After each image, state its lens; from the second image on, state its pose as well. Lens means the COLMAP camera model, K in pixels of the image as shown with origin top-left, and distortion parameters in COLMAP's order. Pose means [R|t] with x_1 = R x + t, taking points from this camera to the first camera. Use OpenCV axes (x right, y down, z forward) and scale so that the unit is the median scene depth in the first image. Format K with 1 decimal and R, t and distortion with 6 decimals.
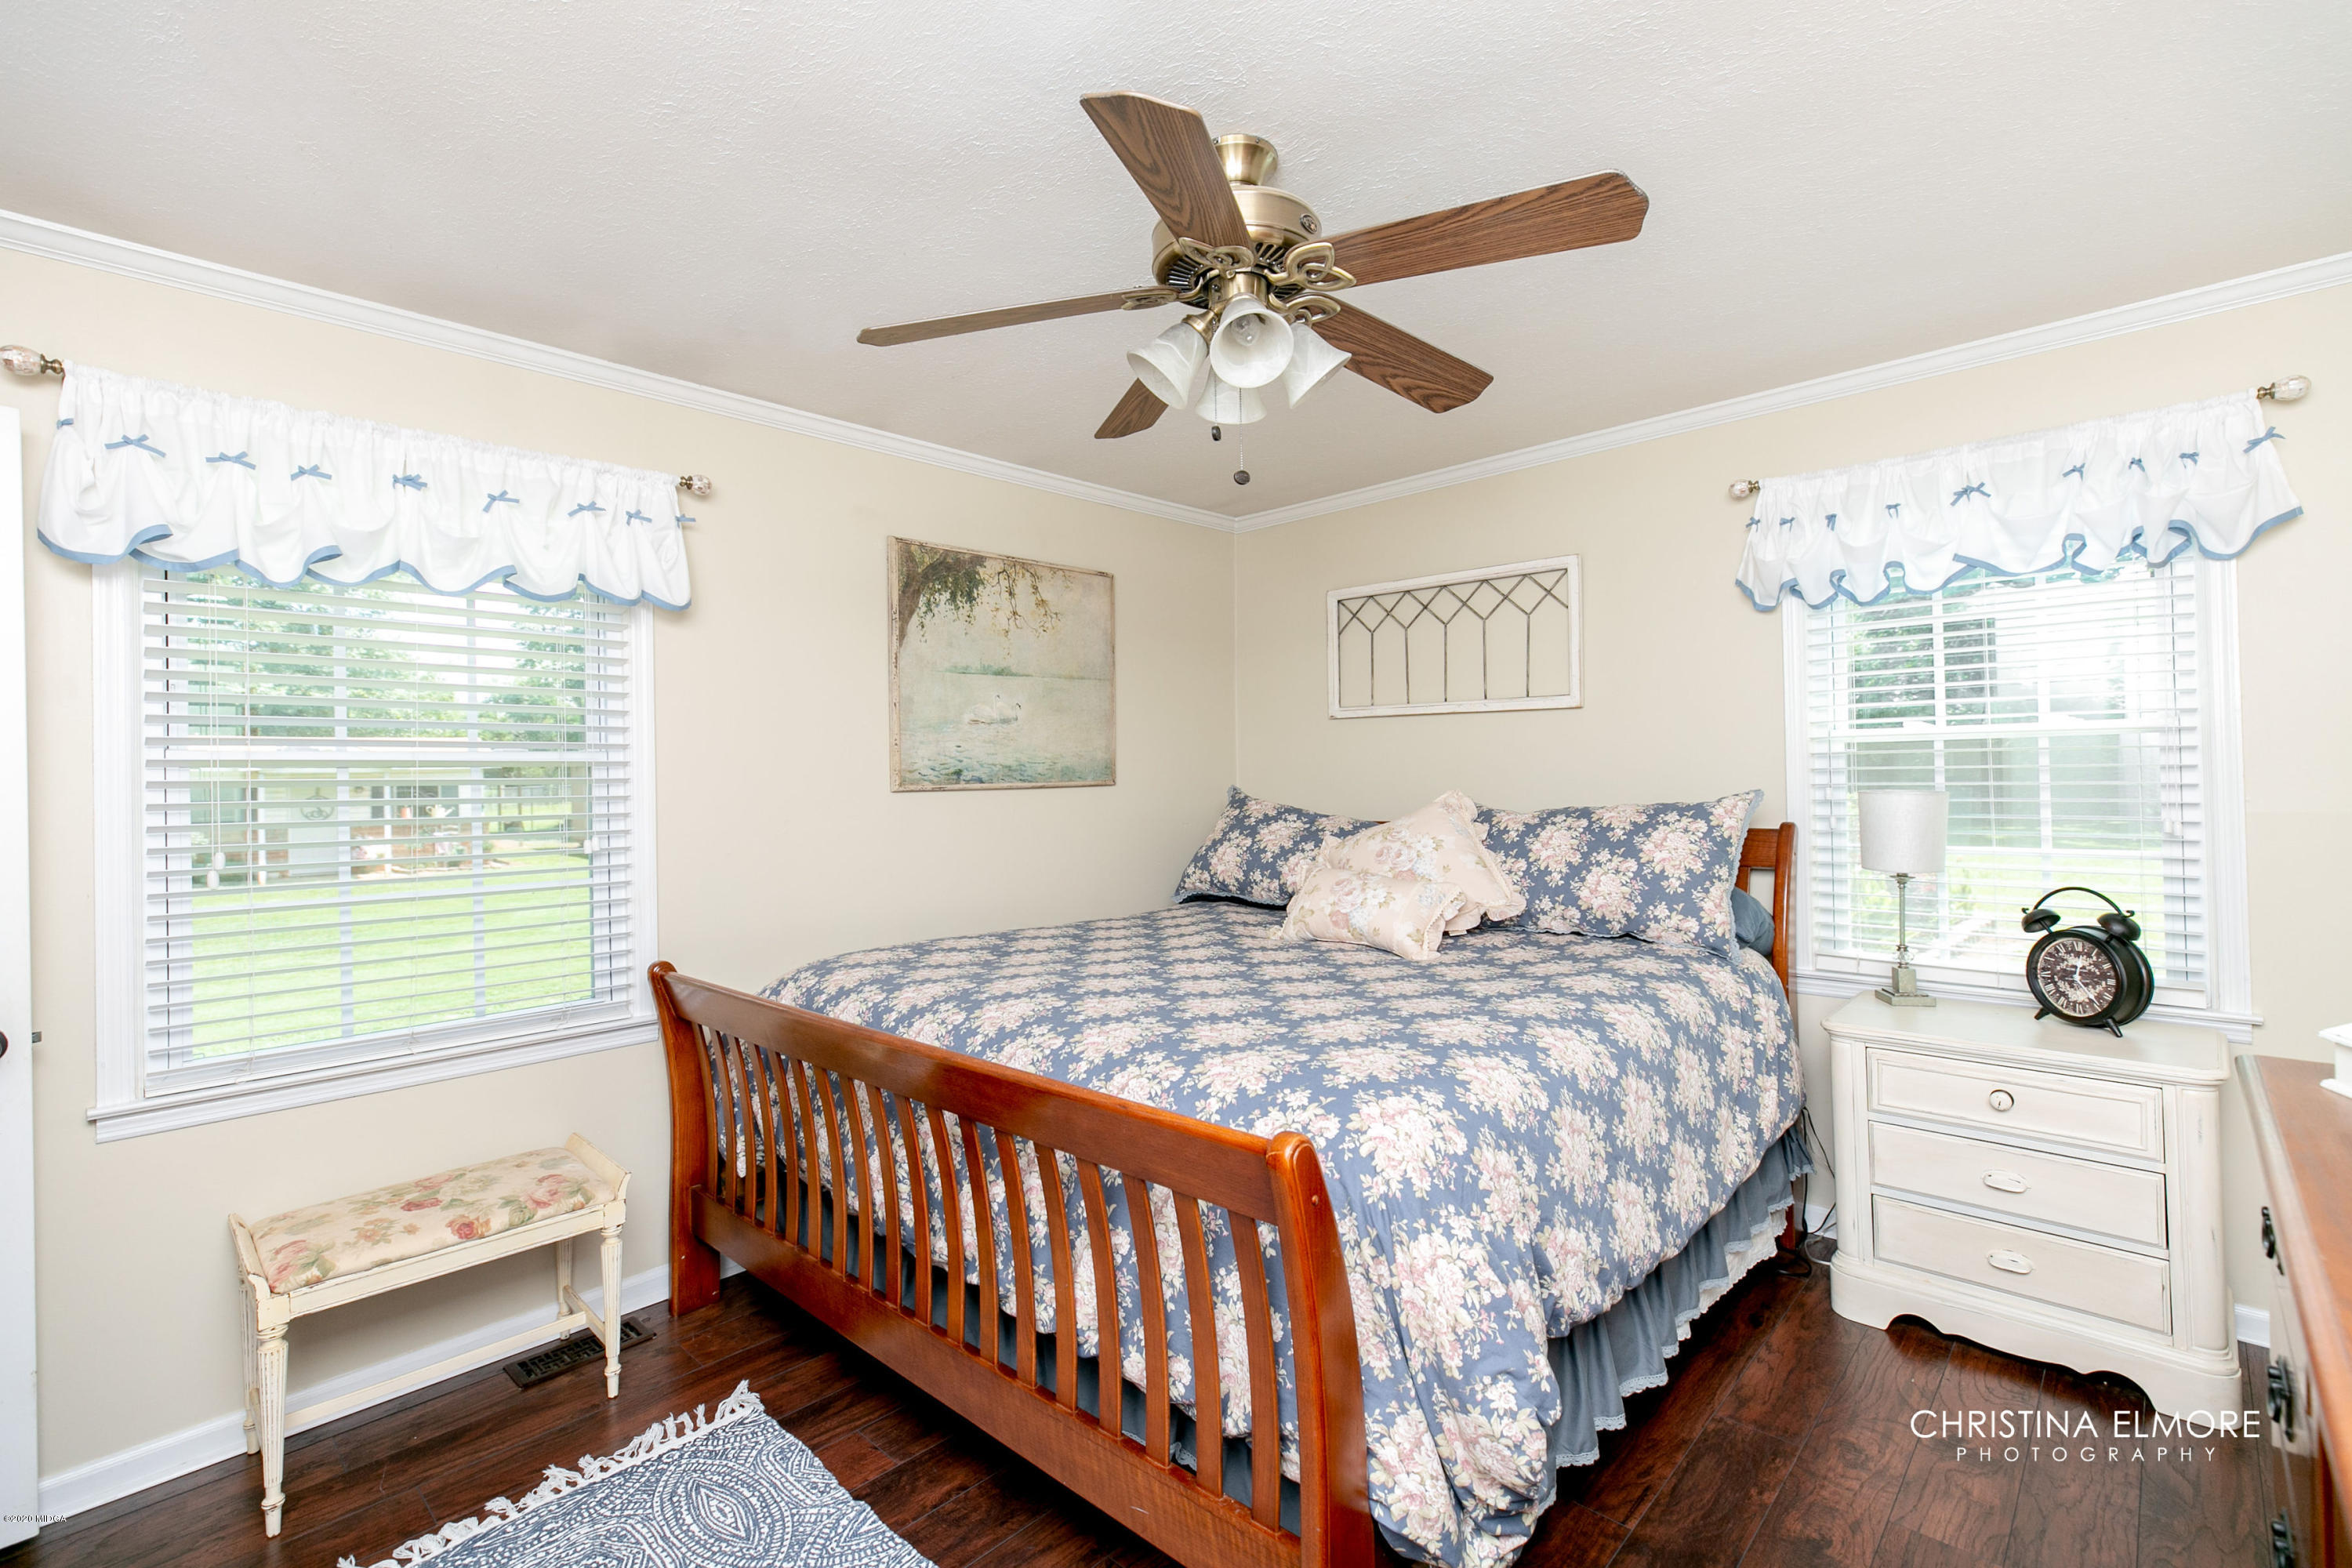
lens RADIAL K [[1048.7, 0, 1165.4], [0, 1048.7, 772.2], [0, 0, 1]] dist [0.000548, -0.000020]
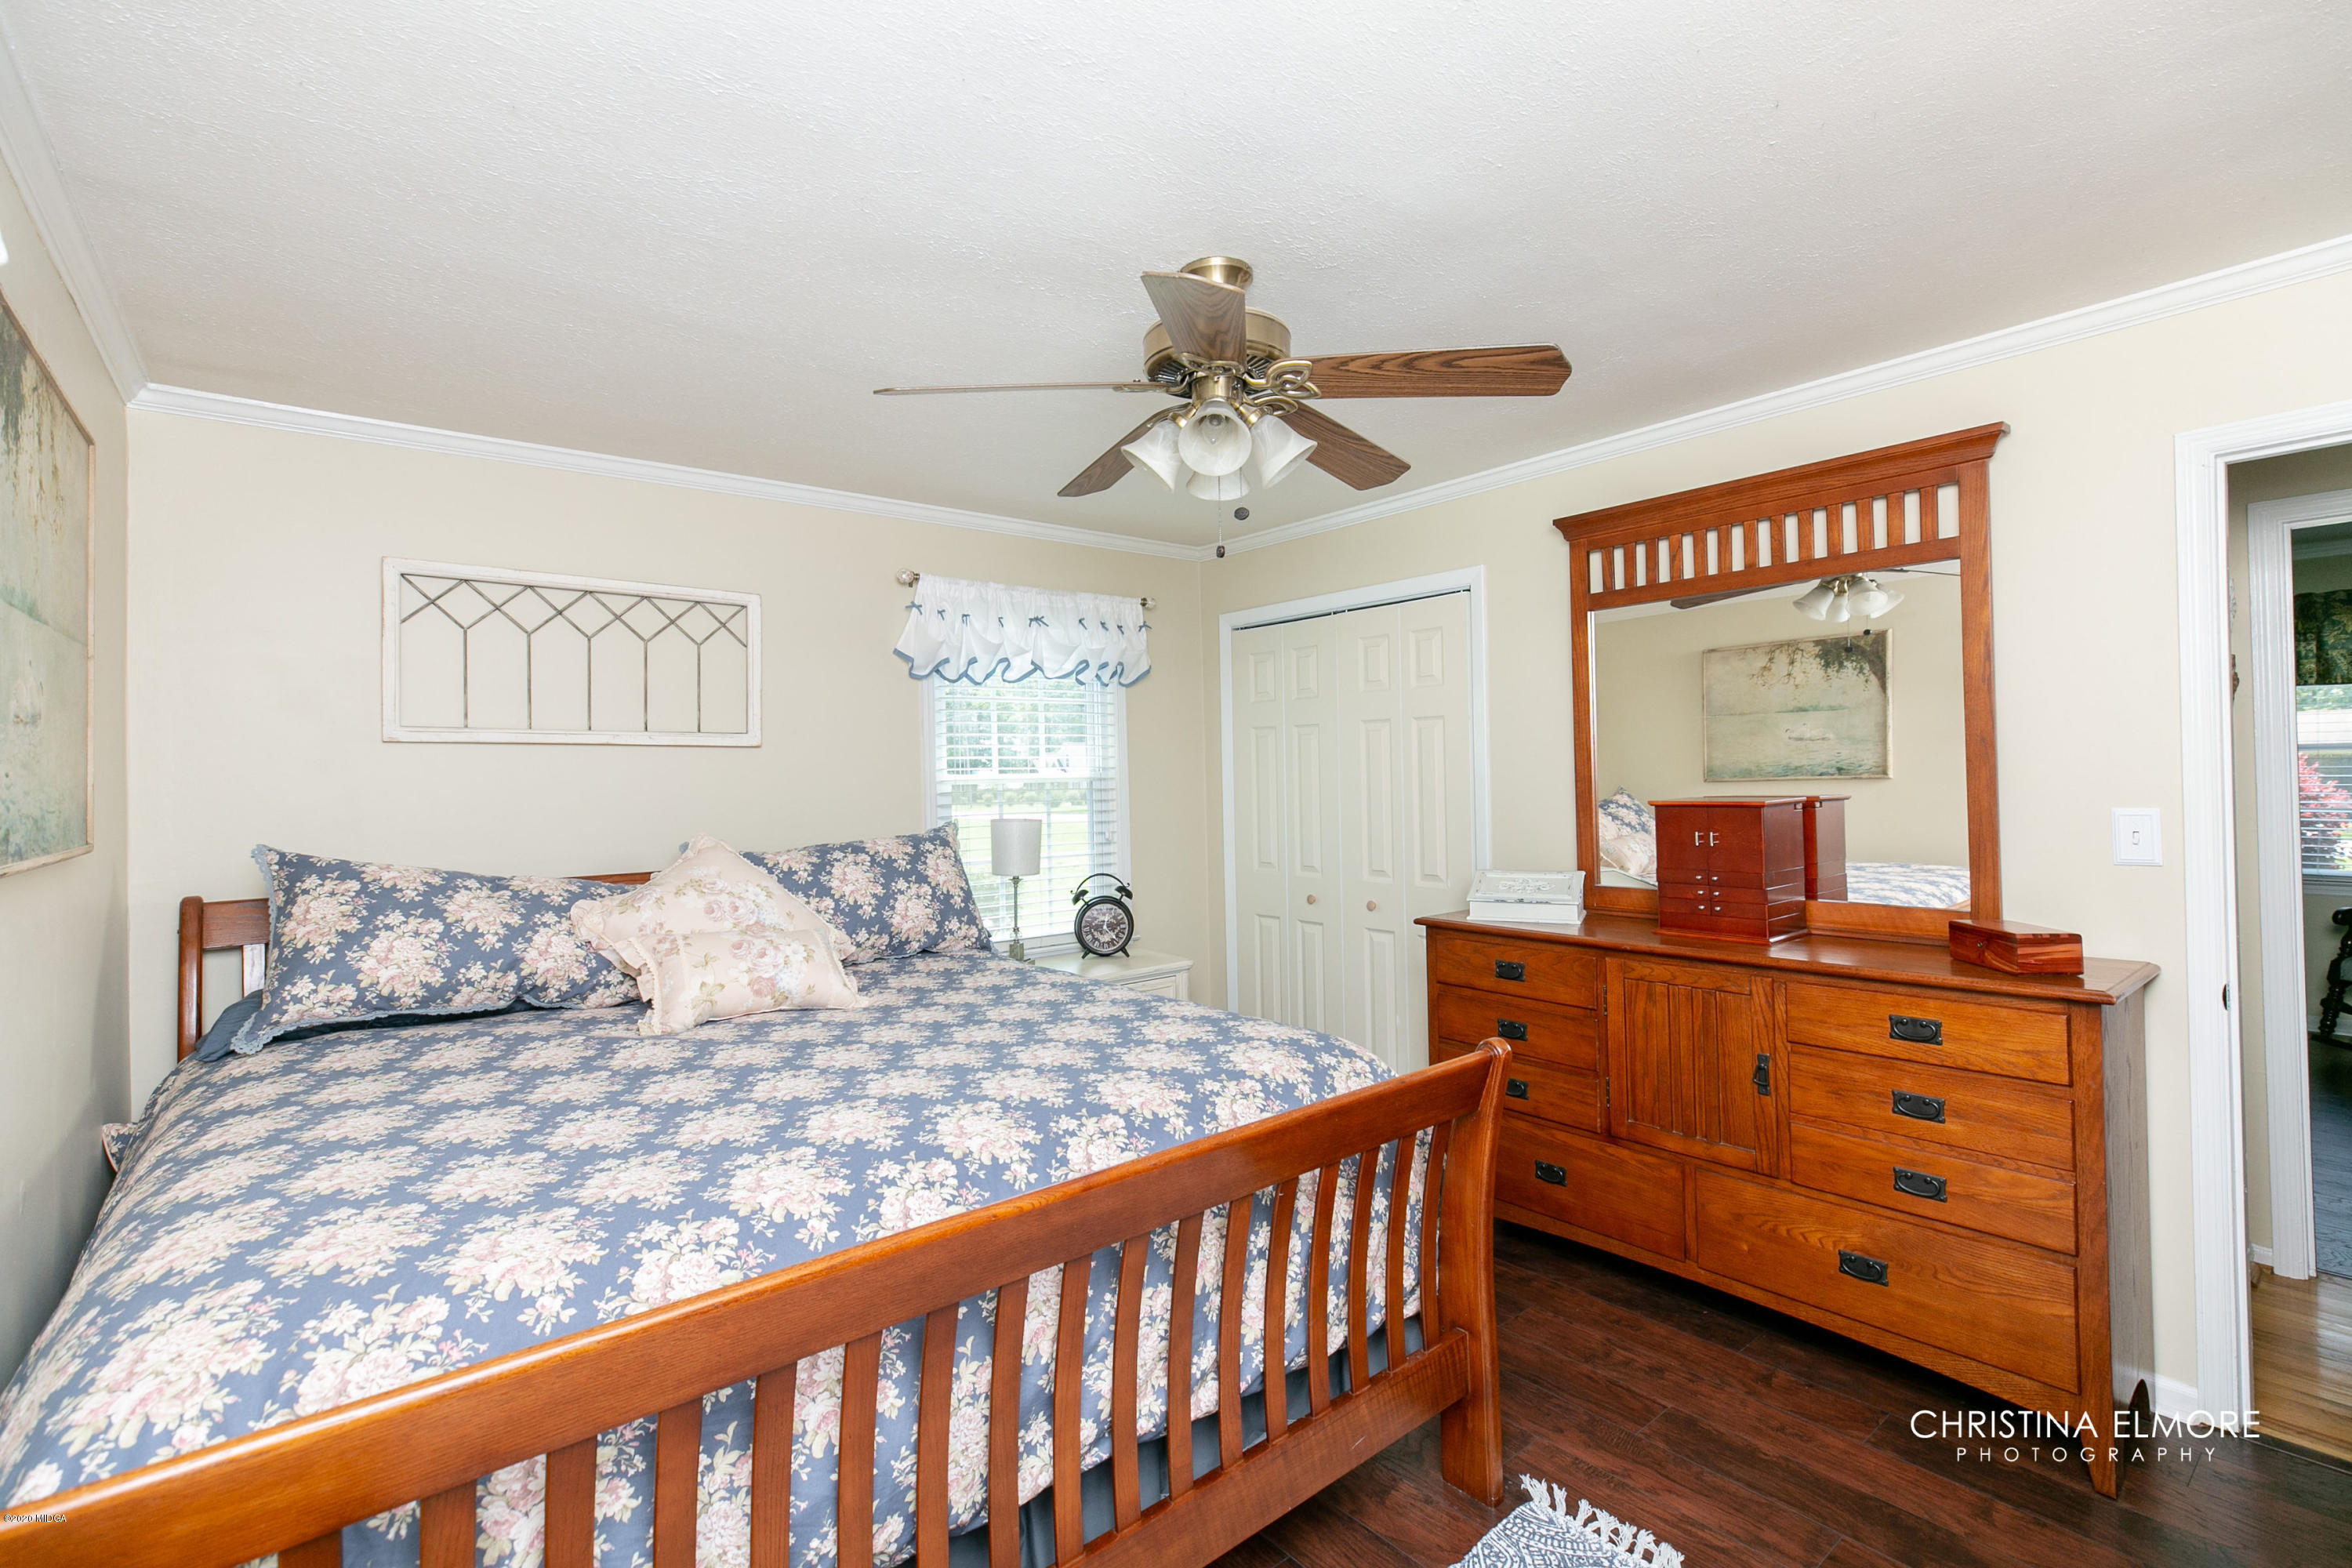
lens RADIAL K [[1048.7, 0, 1165.4], [0, 1048.7, 772.2], [0, 0, 1]] dist [0.000548, -0.000020]
pose [[0.134301, 0.023128, 0.990671, -0.531657], [0.020125, 0.999458, -0.026062, -0.003317], [-0.990736, 0.023437, 0.133763, 0.470800]]
